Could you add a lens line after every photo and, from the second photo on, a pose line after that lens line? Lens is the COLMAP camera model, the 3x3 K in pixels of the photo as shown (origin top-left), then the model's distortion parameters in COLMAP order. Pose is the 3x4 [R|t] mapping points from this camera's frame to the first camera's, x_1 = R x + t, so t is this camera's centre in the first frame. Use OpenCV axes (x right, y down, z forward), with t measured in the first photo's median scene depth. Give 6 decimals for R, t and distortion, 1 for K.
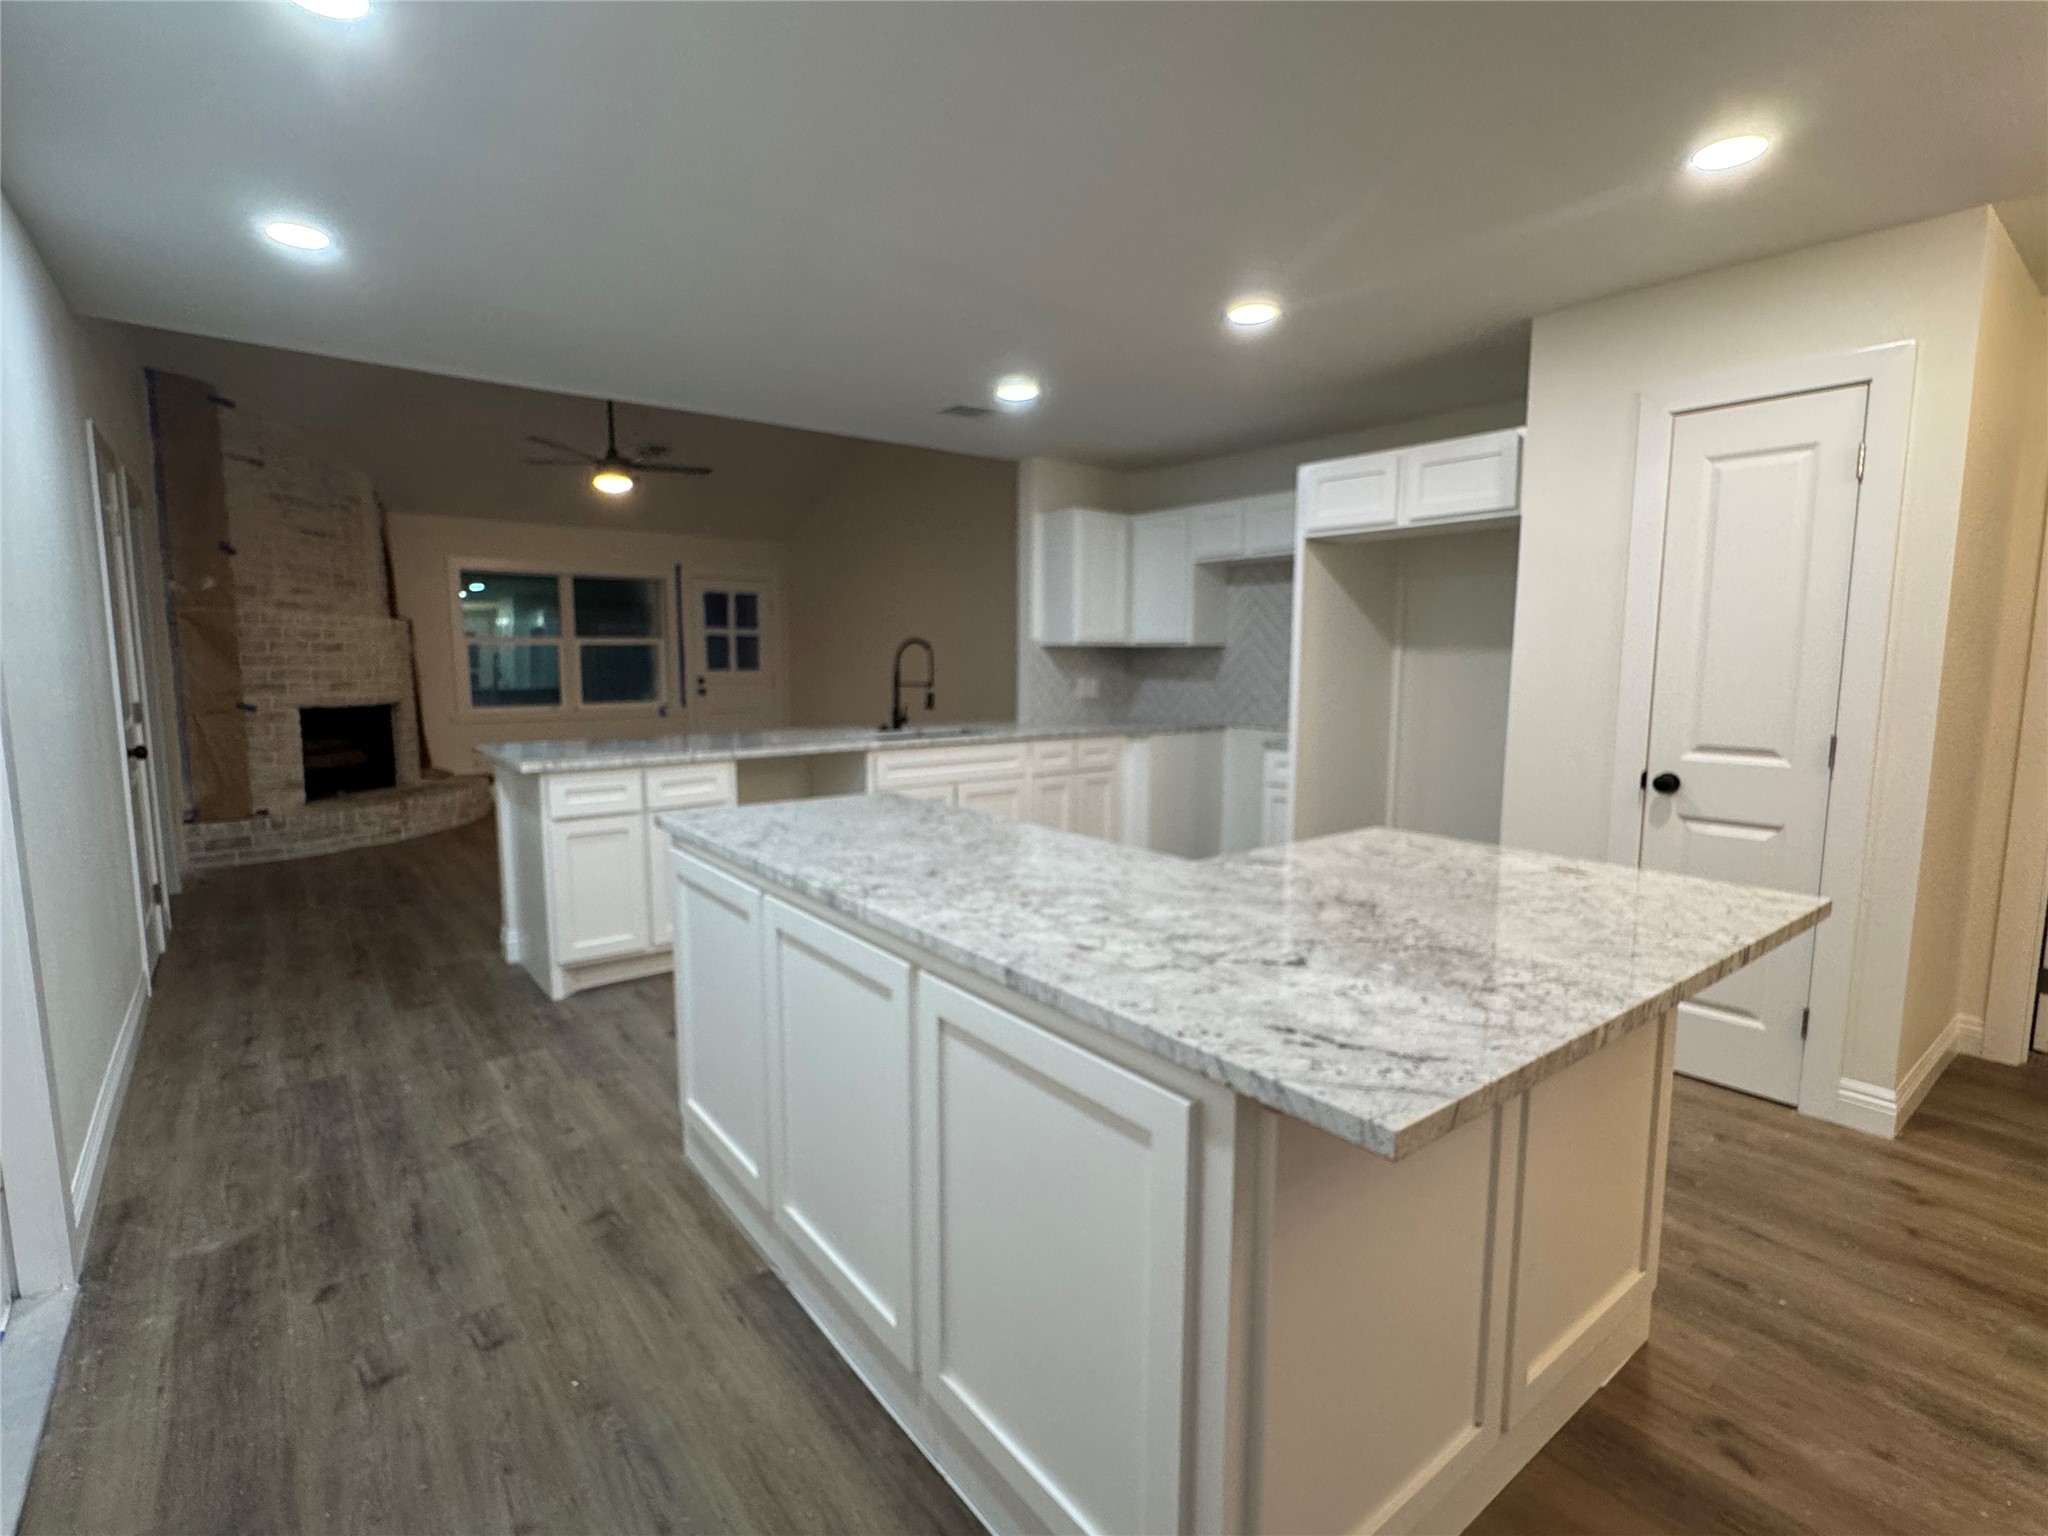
lens RADIAL K [[959.5, 0, 1013.6], [0, 959.5, 760.6], [0, 0, 1]] dist [-0.004200, -0.000122]
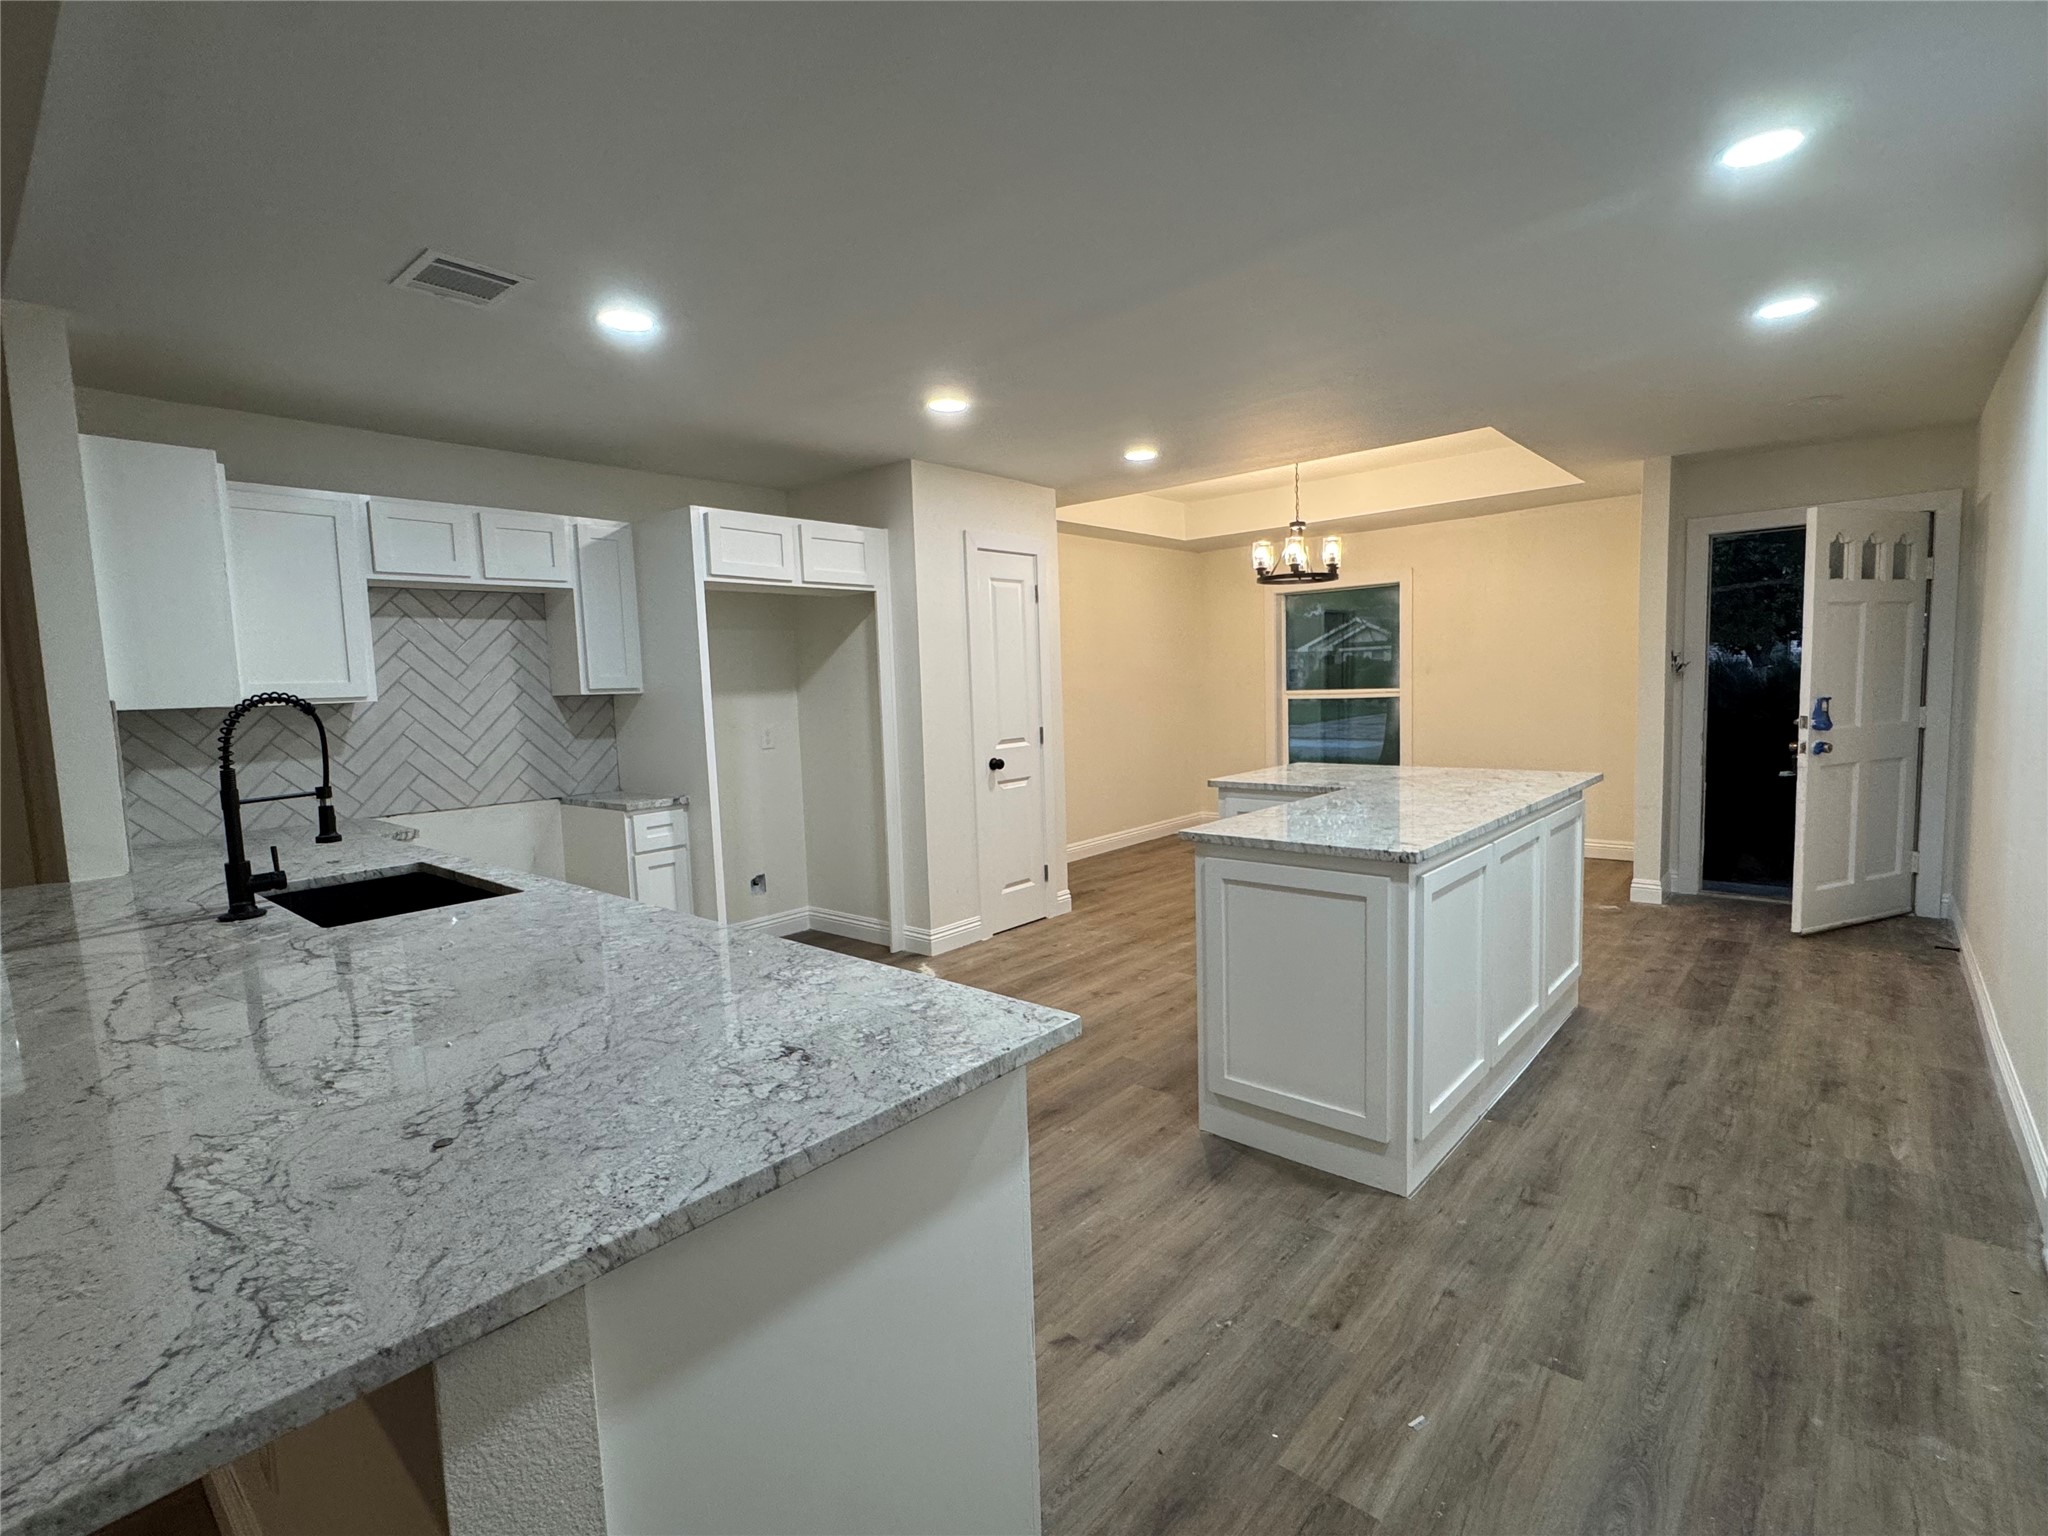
lens RADIAL K [[959.5, 0, 1016.3], [0, 959.5, 775.9], [0, 0, 1]] dist [-0.004200, -0.000122]
pose [[-0.176026, -0.092985, 0.979984, -1.409025], [0.147129, 0.981861, 0.119591, -0.218312], [-0.973328, 0.165235, -0.159153, 1.746854]]
